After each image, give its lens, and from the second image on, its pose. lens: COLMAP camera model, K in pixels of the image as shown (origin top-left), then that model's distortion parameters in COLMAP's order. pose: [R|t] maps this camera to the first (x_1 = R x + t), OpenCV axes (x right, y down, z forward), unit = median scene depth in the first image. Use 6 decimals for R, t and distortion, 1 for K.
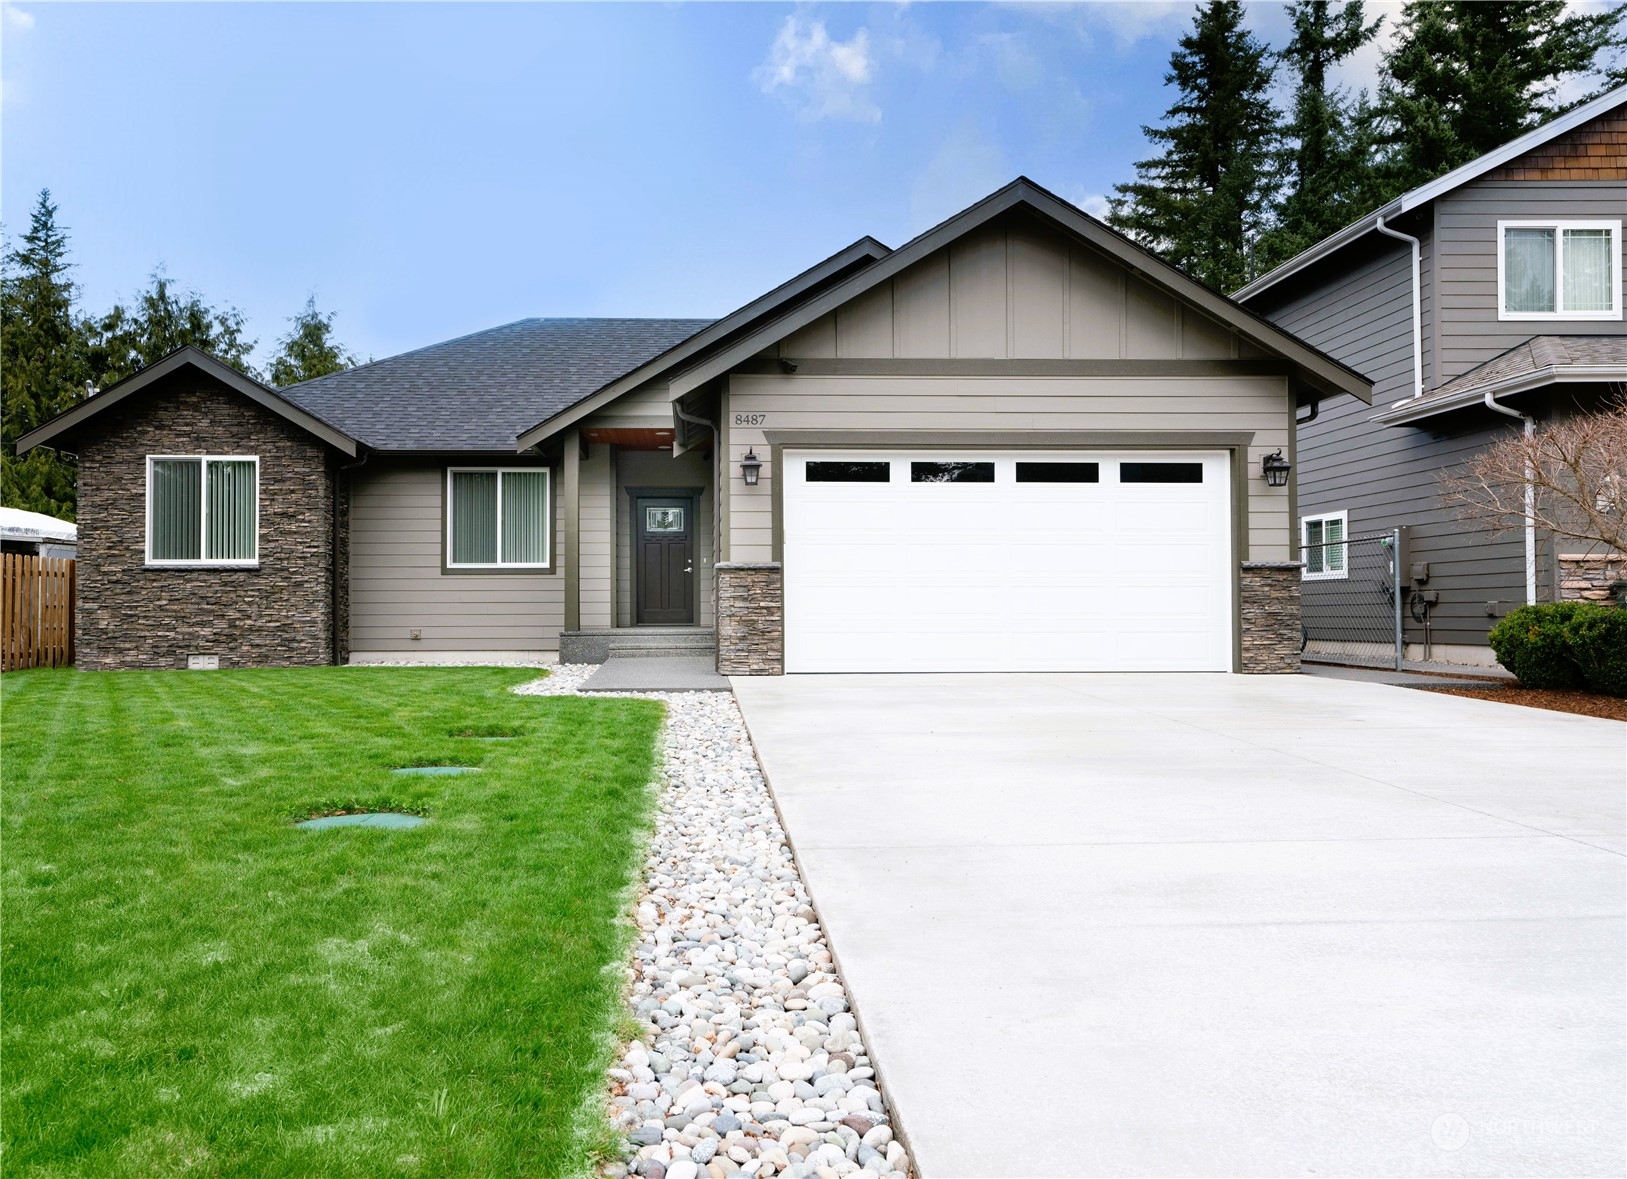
lens RADIAL K [[1208.6, 0, 726.9], [0, 1208.6, 592.4], [0, 0, 1]] dist [0.027951, -0.013892]
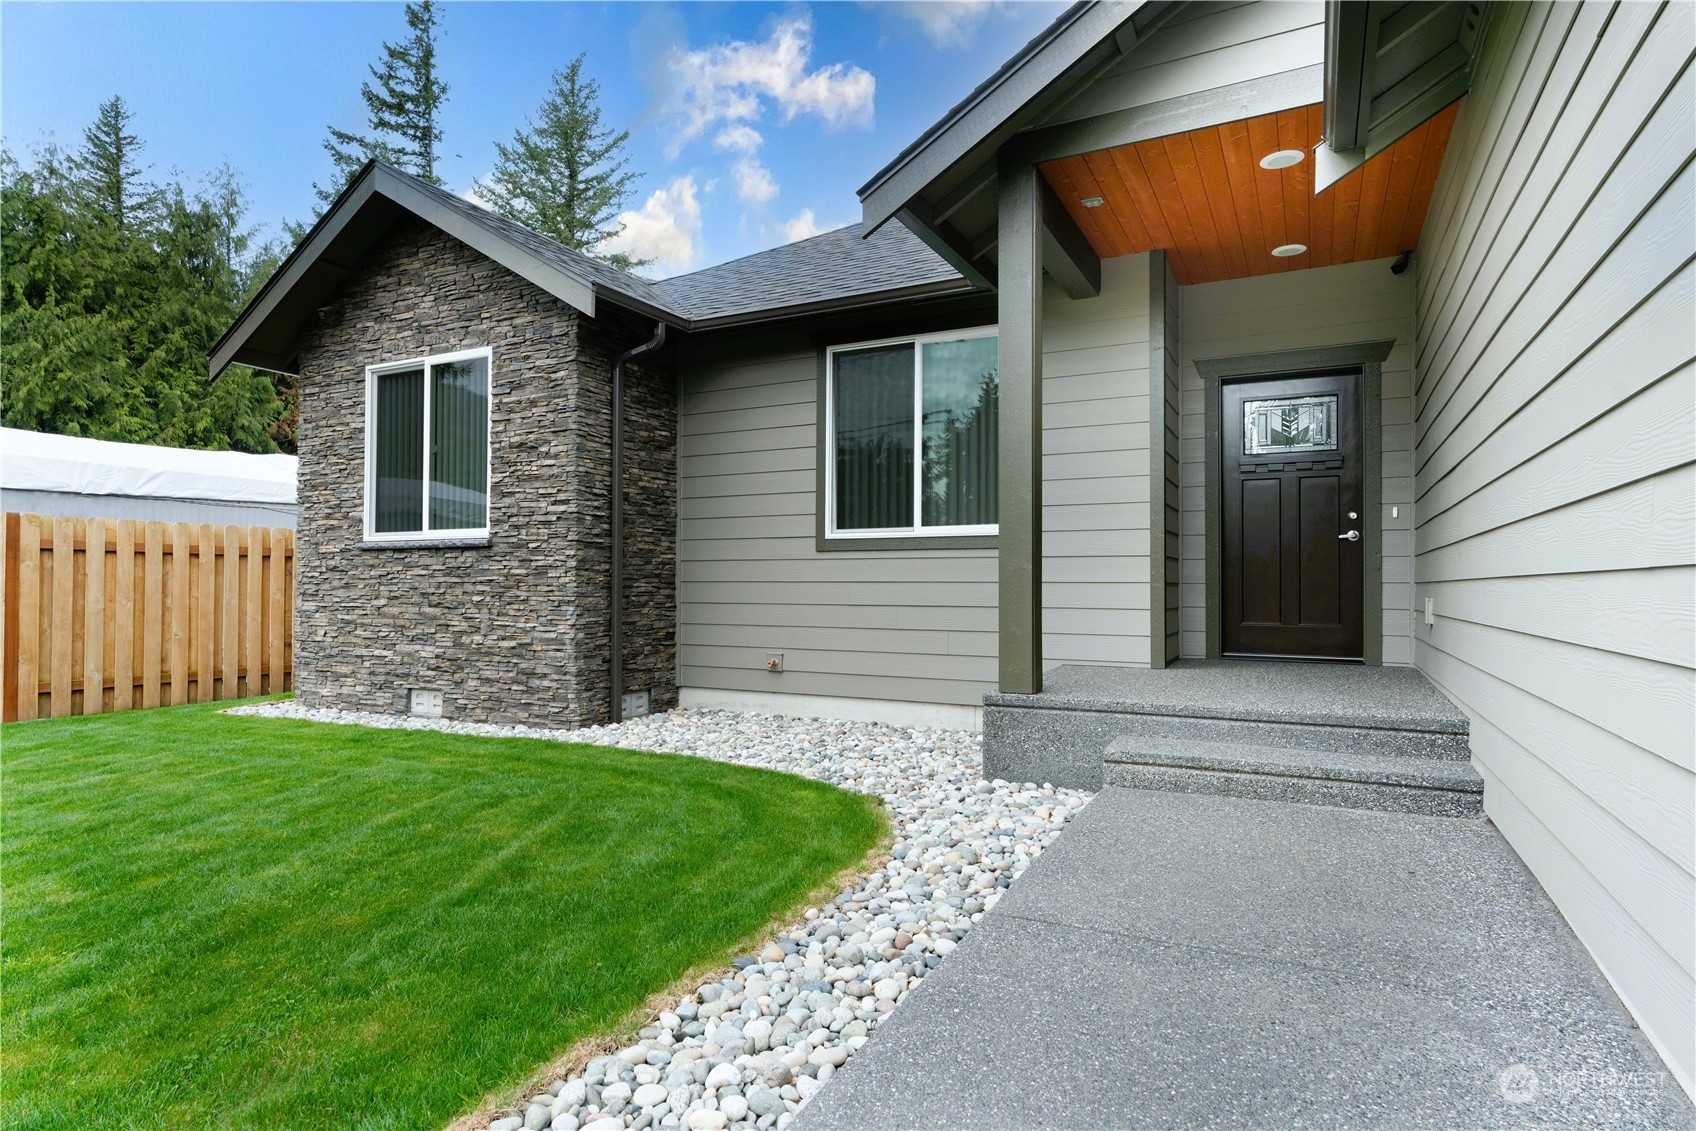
lens RADIAL K [[912.3, 0, 837.0], [0, 912.3, 573.9], [0, 0, 1]] dist [0.012697, 0.000517]
pose [[0.869905, -0.001039, -0.493219, -0.033917], [0.002850, 0.999992, 0.002920, -0.006723], [0.493212, -0.003946, 0.869900, 0.708782]]
